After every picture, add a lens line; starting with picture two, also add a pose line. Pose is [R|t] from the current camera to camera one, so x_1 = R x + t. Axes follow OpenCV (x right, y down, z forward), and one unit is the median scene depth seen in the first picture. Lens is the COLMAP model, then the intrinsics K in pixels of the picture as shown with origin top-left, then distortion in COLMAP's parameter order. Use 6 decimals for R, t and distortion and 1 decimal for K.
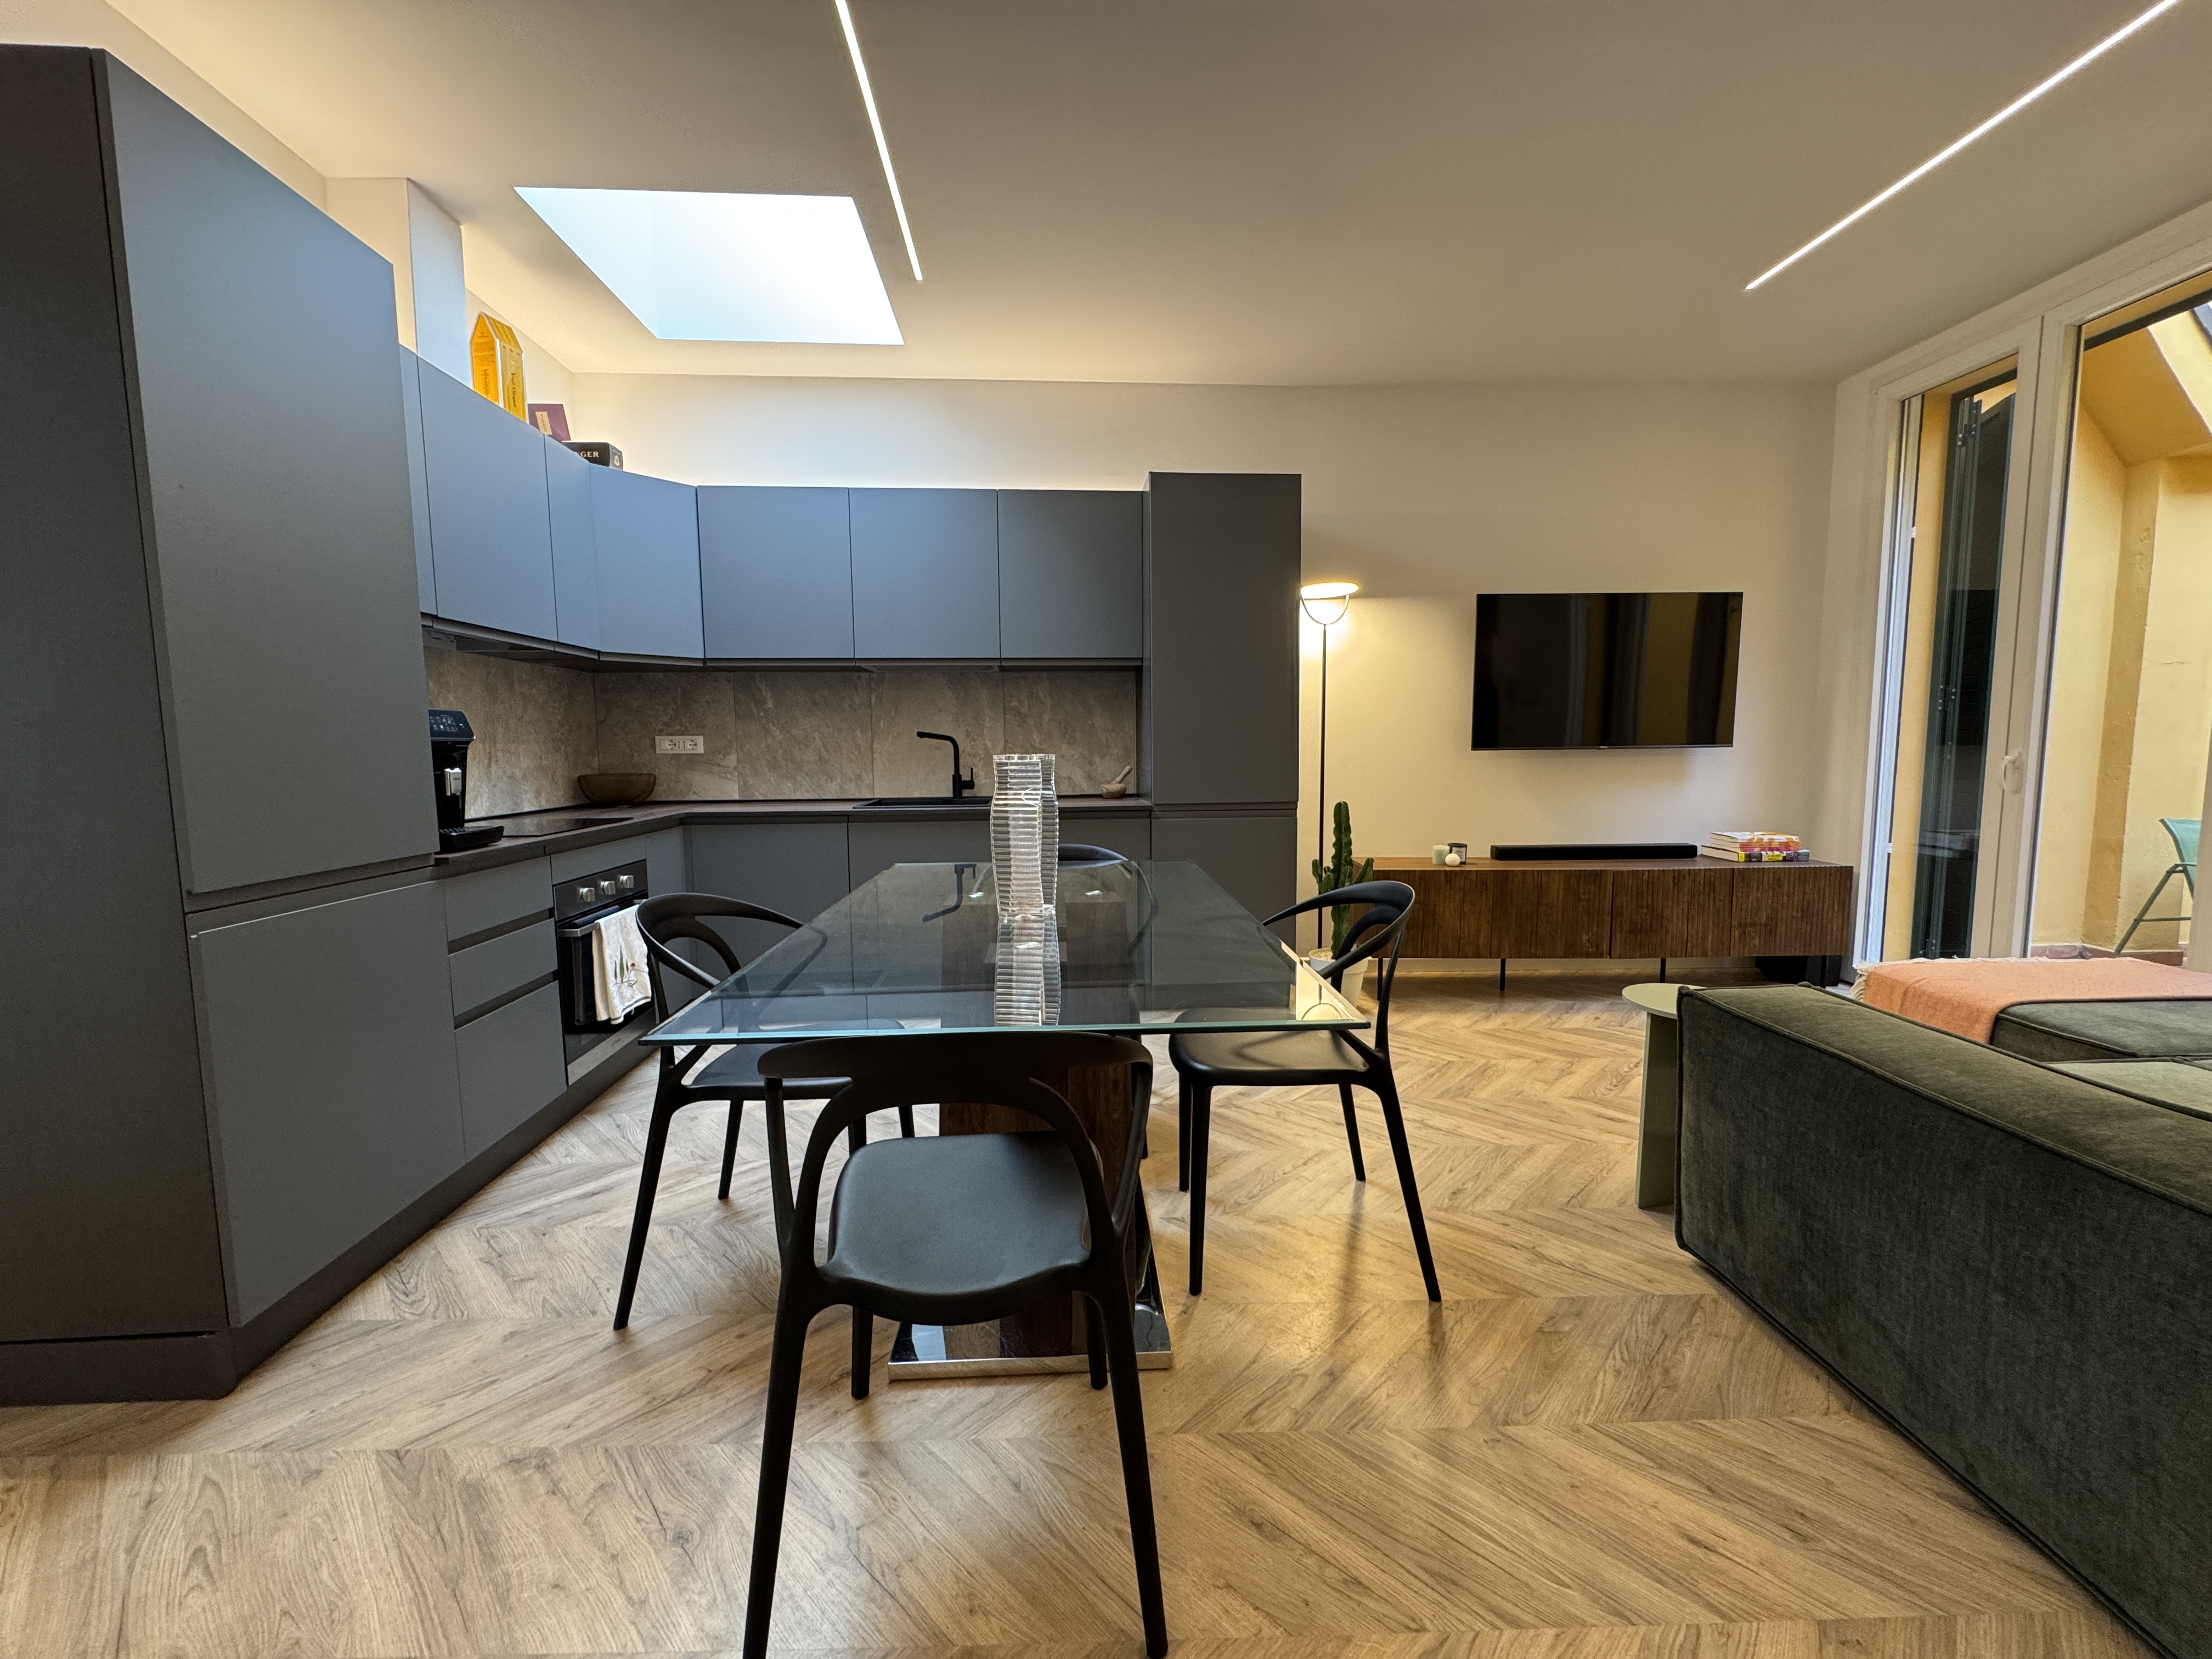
lens RADIAL K [[879.4, 0, 1106.3], [0, 879.4, 827.1], [0, 0, 1]] dist [-0.004025, 0.000232]
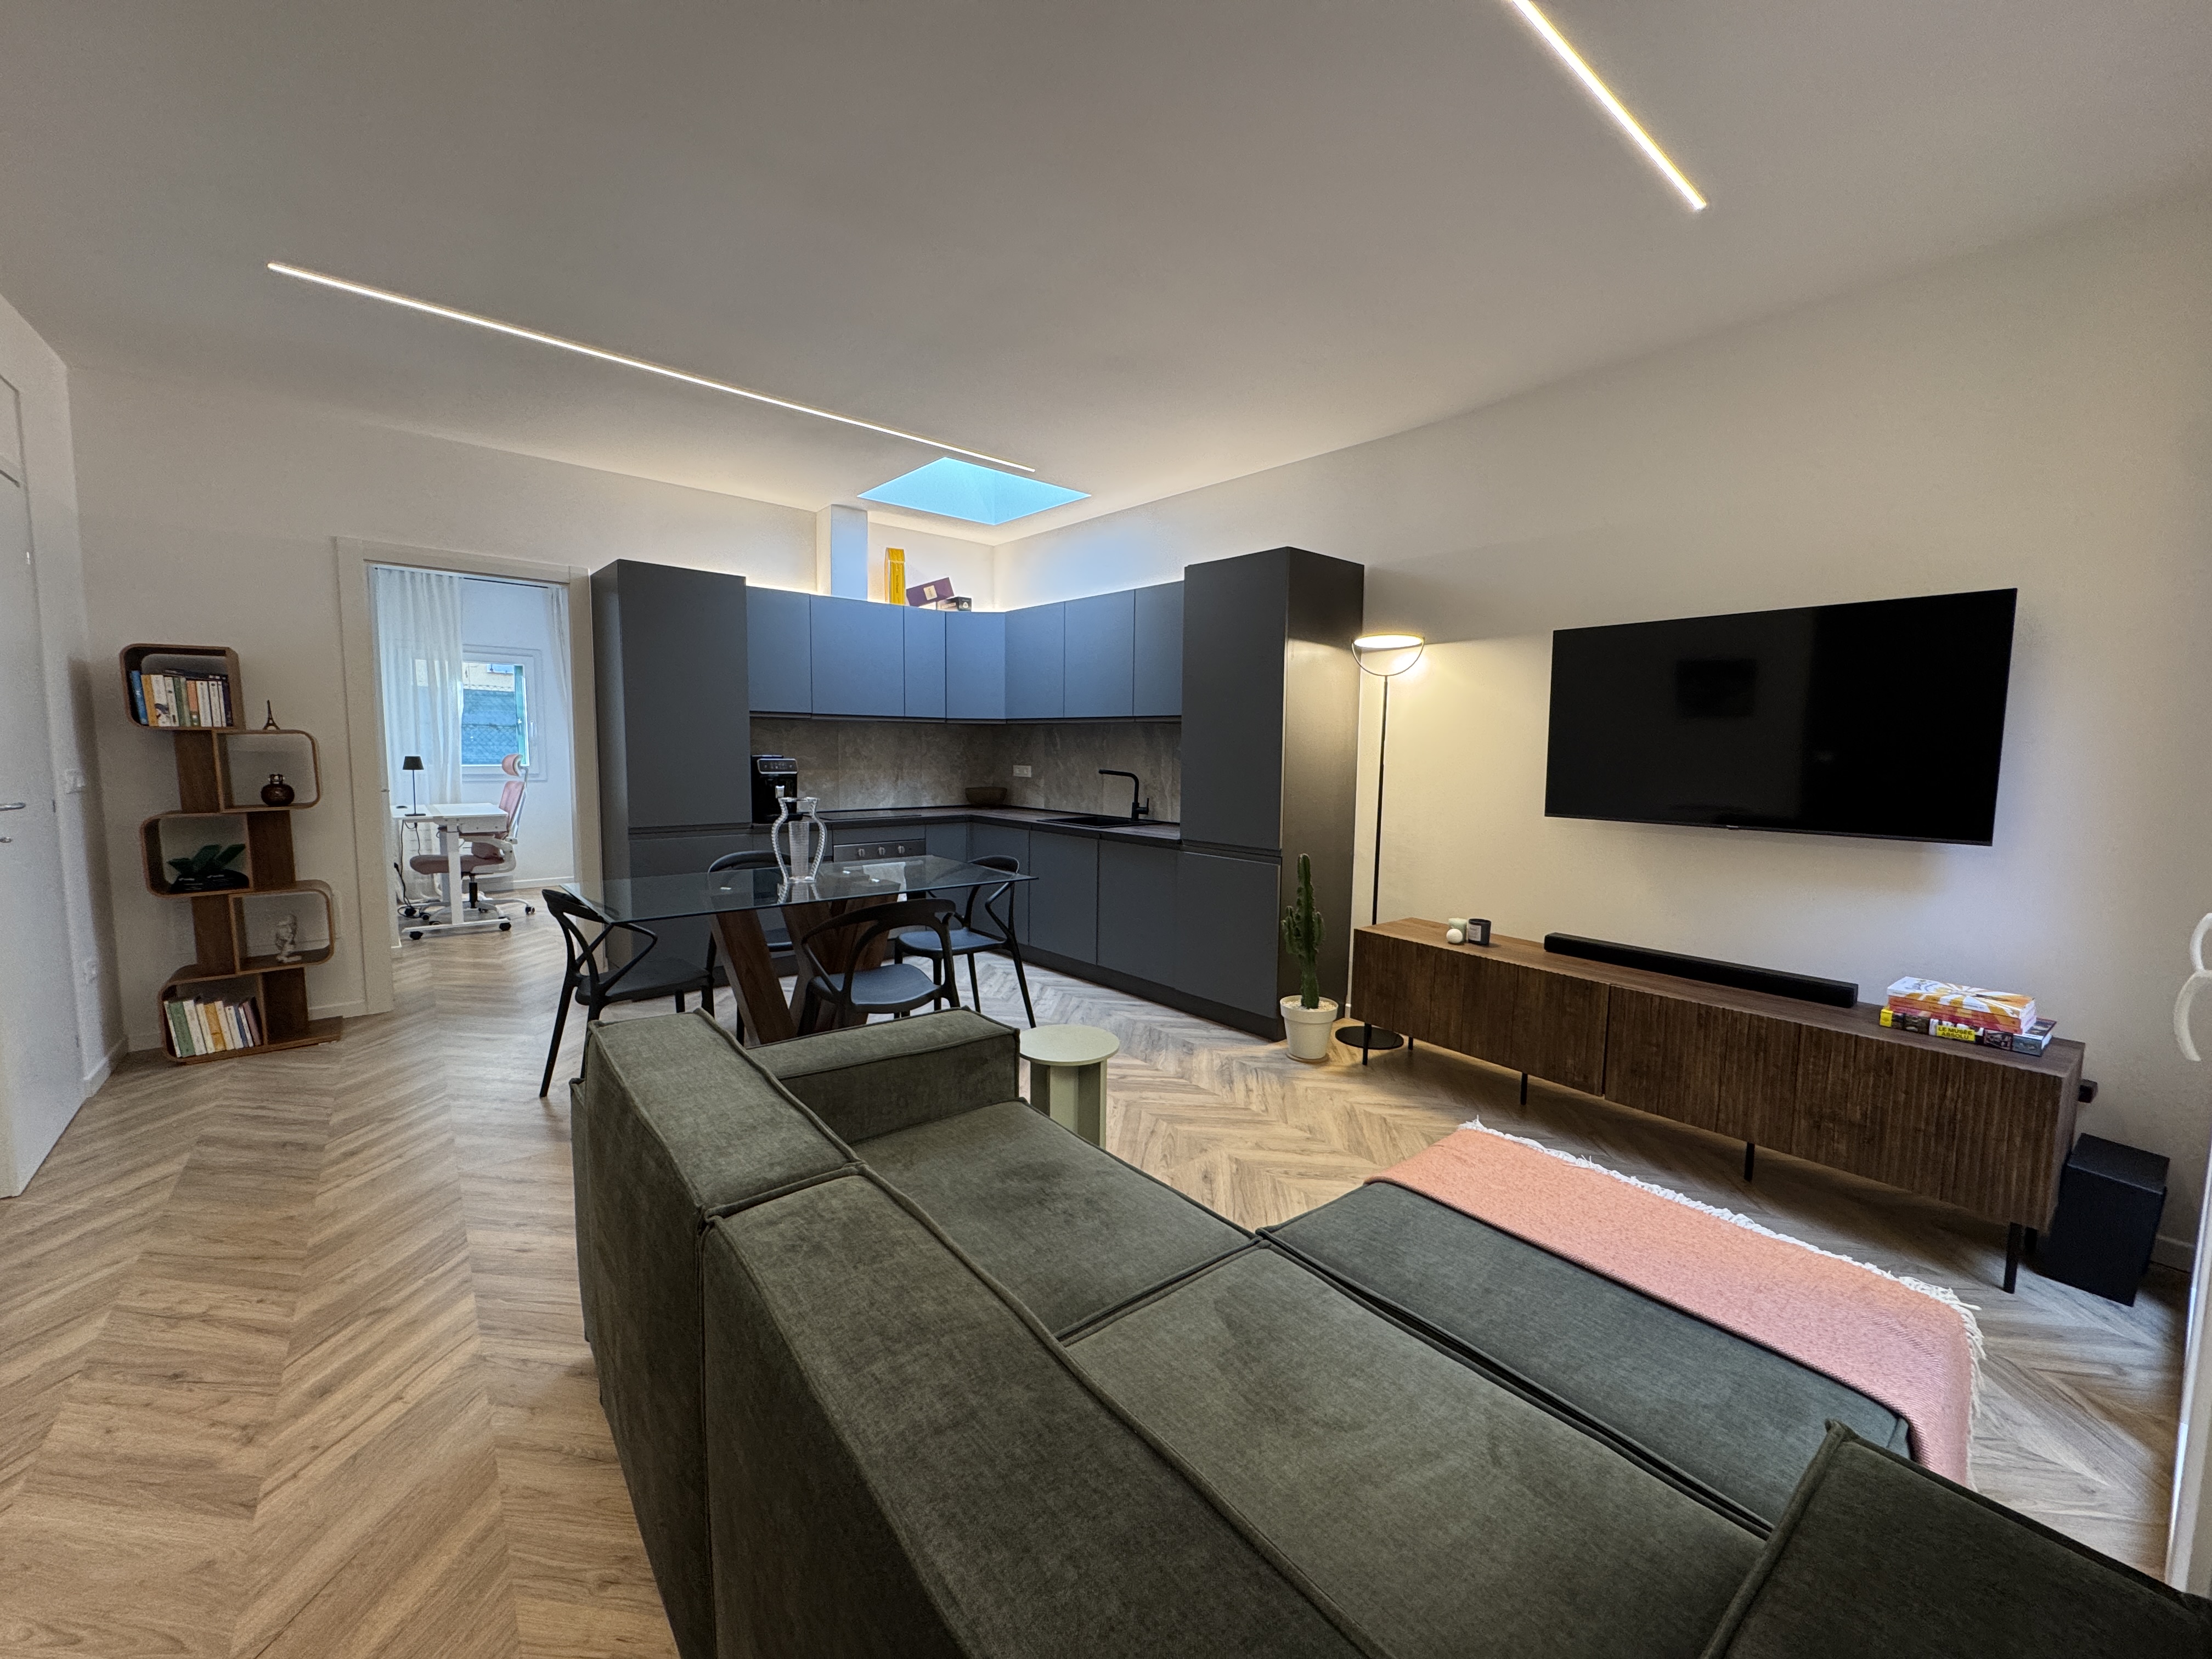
lens RADIAL K [[879.4, 0, 1105.9], [0, 879.4, 825.9], [0, 0, 1]] dist [-0.004025, 0.000232]
pose [[0.610686, 0.090468, -0.786688, 0.898241], [-0.093732, 0.994727, 0.041631, -0.080571], [0.786306, 0.048315, 0.615945, 0.168867]]
